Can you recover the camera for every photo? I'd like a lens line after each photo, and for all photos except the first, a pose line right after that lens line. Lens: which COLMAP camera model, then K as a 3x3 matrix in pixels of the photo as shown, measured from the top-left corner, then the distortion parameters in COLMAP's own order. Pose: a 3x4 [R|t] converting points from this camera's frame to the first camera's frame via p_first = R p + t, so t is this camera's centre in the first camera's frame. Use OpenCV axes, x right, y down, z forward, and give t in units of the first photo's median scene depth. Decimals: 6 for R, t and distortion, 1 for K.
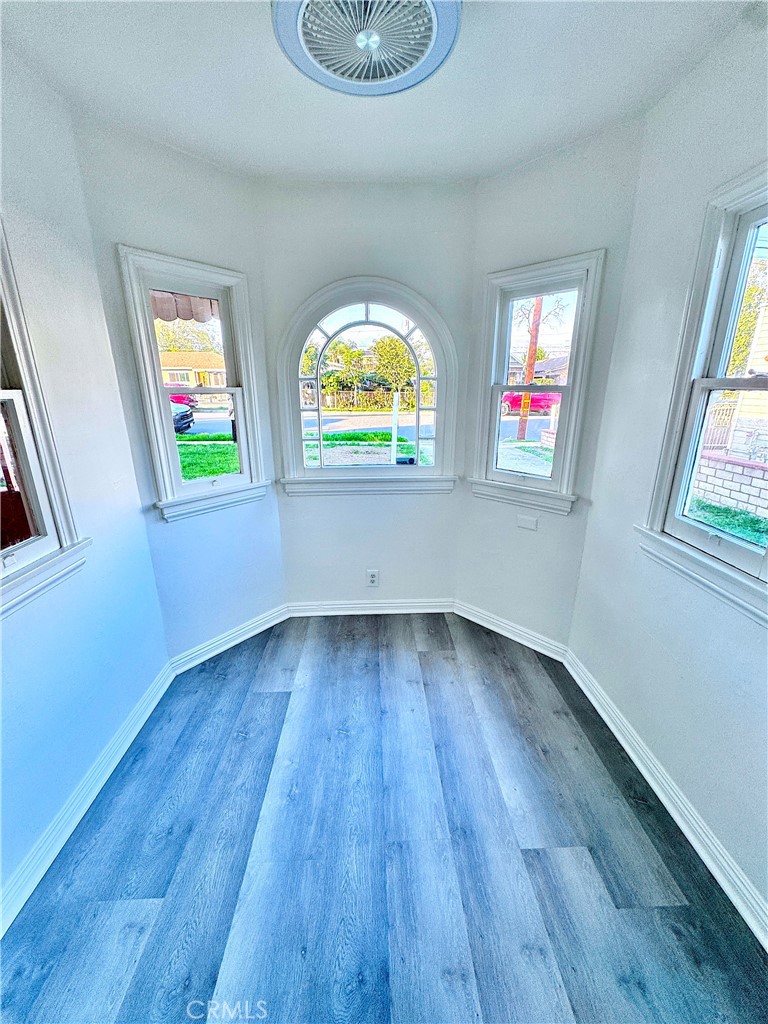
lens RADIAL K [[406.8, 0, 384.0], [0, 406.8, 512.0], [0, 0, 1]] dist [-0.004139, -0.000192]
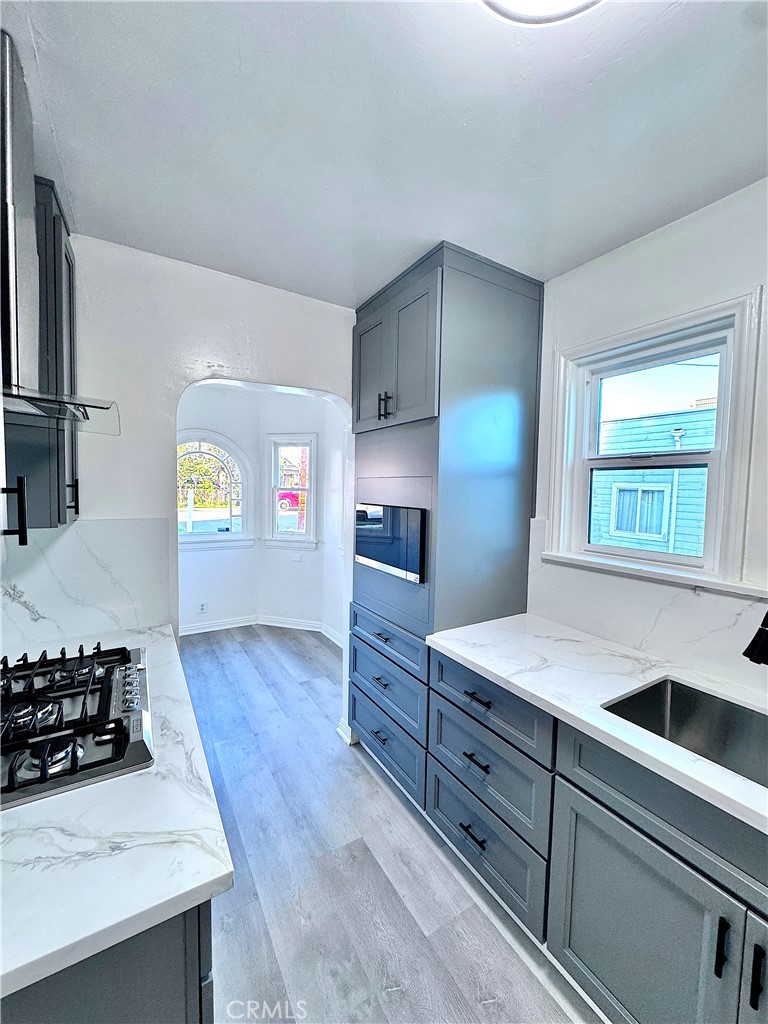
lens RADIAL K [[406.8, 0, 384.0], [0, 406.8, 512.0], [0, 0, 1]] dist [-0.004139, -0.000192]
pose [[0.870502, -0.007299, 0.492111, -0.211244], [0.121422, 0.972168, -0.200365, 0.237898], [-0.476952, 0.234171, 0.847160, -0.811525]]
